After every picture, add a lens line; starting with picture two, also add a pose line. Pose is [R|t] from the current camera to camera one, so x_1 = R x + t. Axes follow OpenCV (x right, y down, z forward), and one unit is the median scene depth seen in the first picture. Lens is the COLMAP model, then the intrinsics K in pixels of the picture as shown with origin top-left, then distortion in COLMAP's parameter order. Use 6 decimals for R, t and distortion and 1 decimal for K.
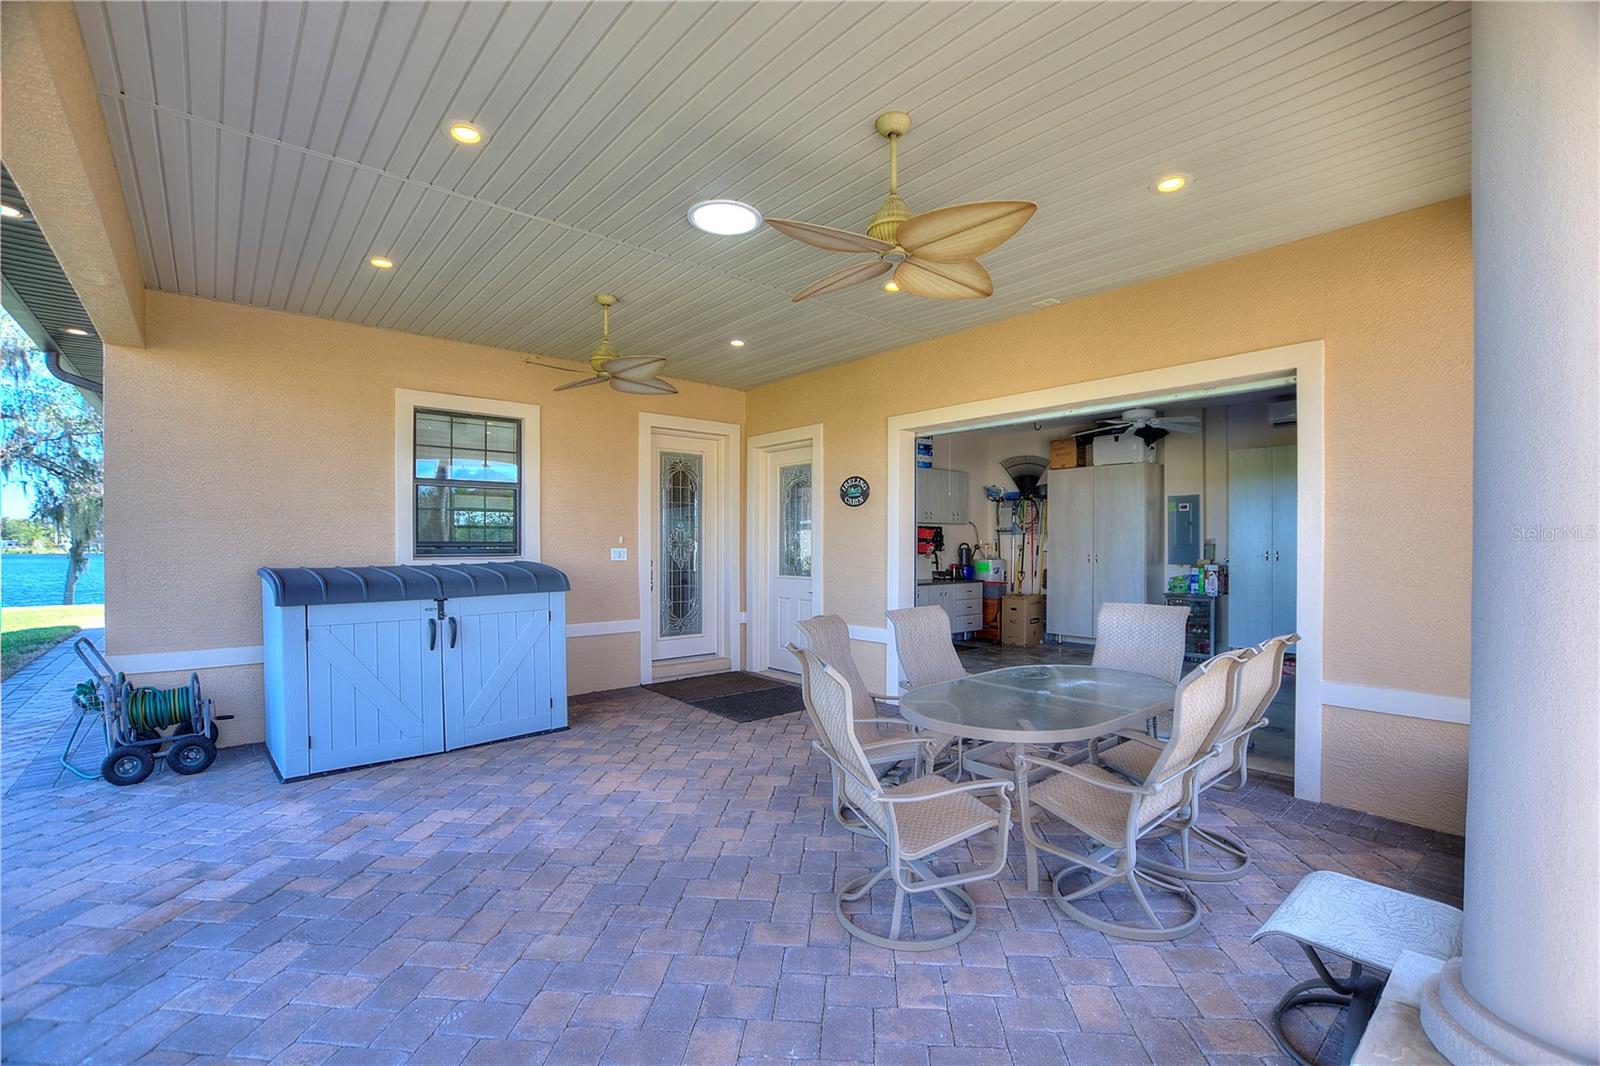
lens RADIAL K [[703.1, 0, 804.8], [0, 703.1, 547.9], [0, 0, 1]] dist [-0.035750, 0.006280]
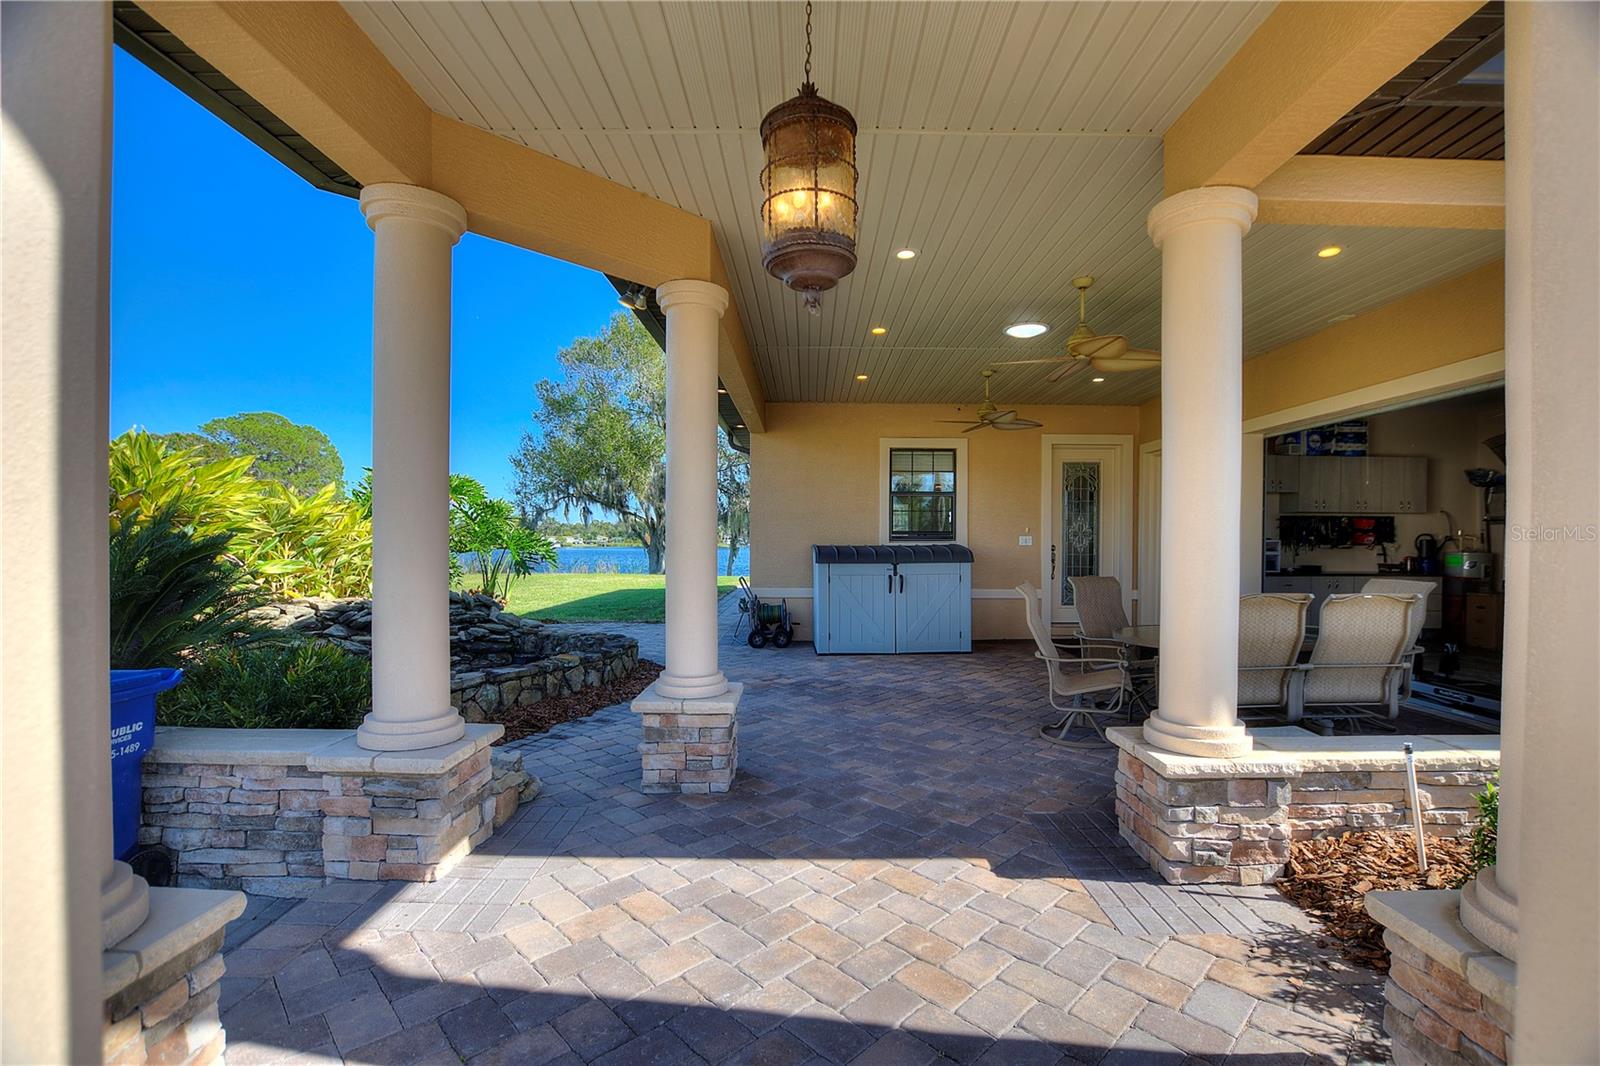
lens RADIAL K [[703.1, 0, 804.8], [0, 703.1, 547.9], [0, 0, 1]] dist [-0.035750, 0.006280]
pose [[0.754065, 0.010103, -0.656722, 0.384902], [-0.007937, 0.999949, 0.006269, 0.022569], [0.656752, 0.000485, 0.754107, -0.386753]]
